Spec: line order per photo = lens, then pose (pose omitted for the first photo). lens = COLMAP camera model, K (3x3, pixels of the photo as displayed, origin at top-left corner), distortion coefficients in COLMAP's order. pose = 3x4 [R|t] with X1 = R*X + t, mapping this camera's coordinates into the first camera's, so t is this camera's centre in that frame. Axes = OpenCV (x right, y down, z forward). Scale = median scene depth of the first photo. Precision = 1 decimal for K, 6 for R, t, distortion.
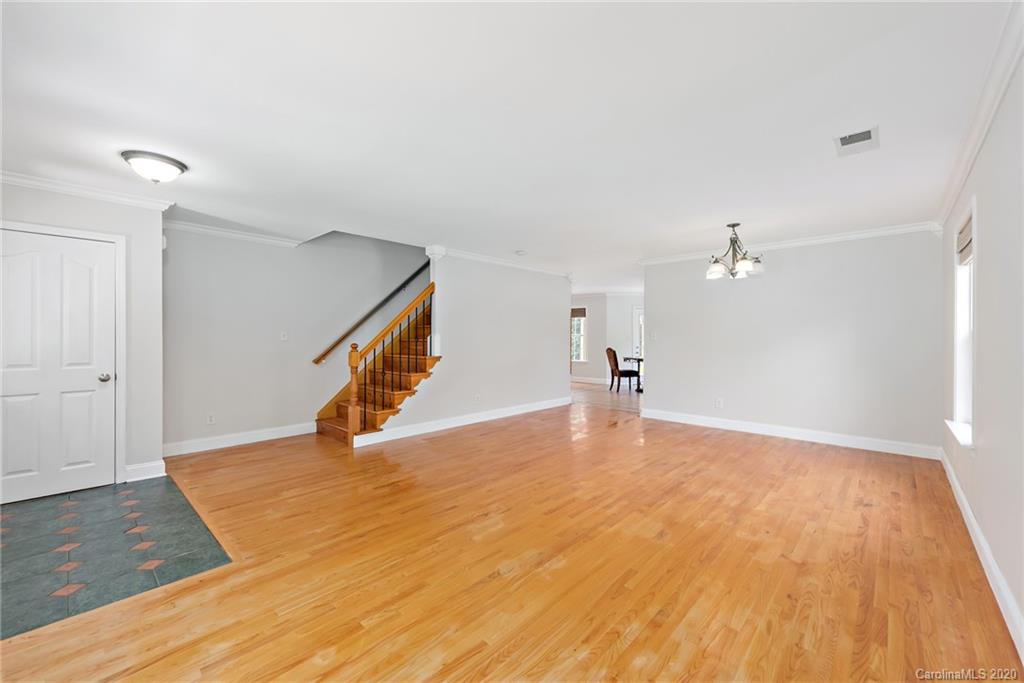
lens RADIAL K [[404.3, 0, 517.0], [0, 404.3, 342.4], [0, 0, 1]] dist [-0.001308, -0.000400]
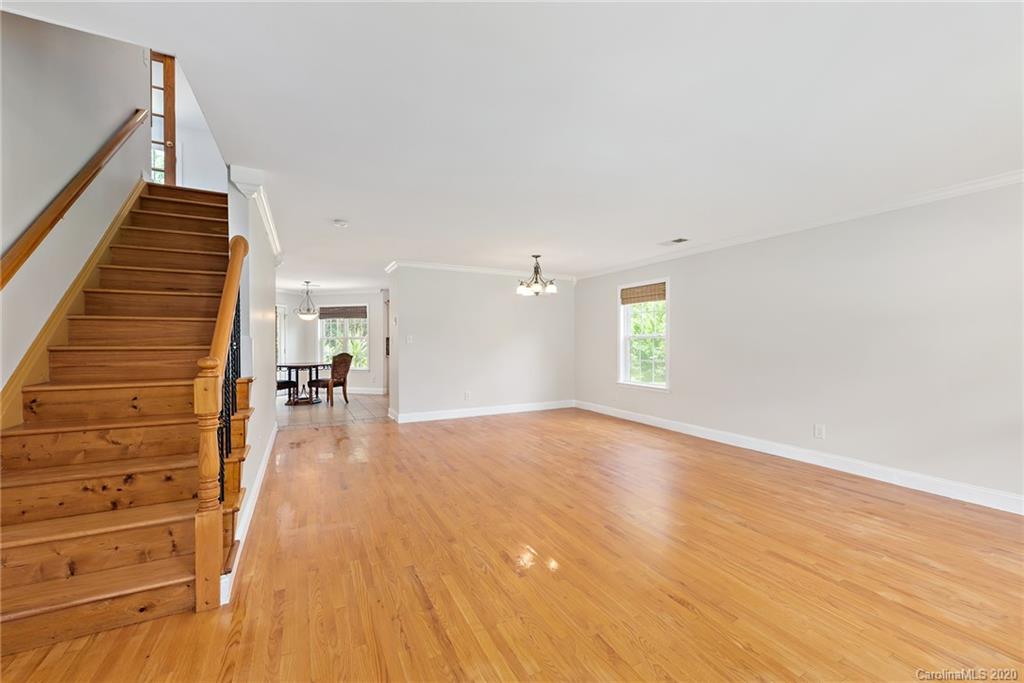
lens RADIAL K [[404.3, 0, 517.0], [0, 404.3, 342.4], [0, 0, 1]] dist [-0.001308, -0.000400]
pose [[0.337354, -0.010761, 0.941316, -1.078238], [0.015260, 0.999866, 0.005961, -0.020062], [-0.941254, 0.012354, 0.337473, 0.877012]]
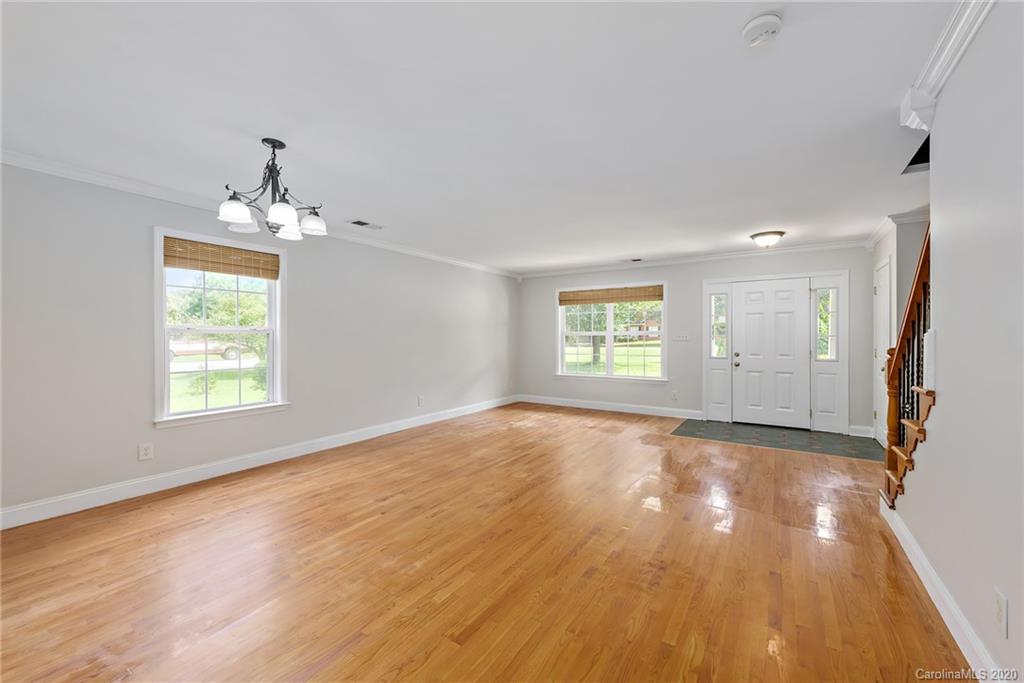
lens RADIAL K [[404.3, 0, 517.0], [0, 404.3, 342.4], [0, 0, 1]] dist [-0.001308, -0.000400]
pose [[-0.985714, -0.004223, -0.168377, 0.415584], [-0.008684, 0.999630, 0.025769, -0.029945], [0.168205, 0.026863, -0.985386, 2.352070]]
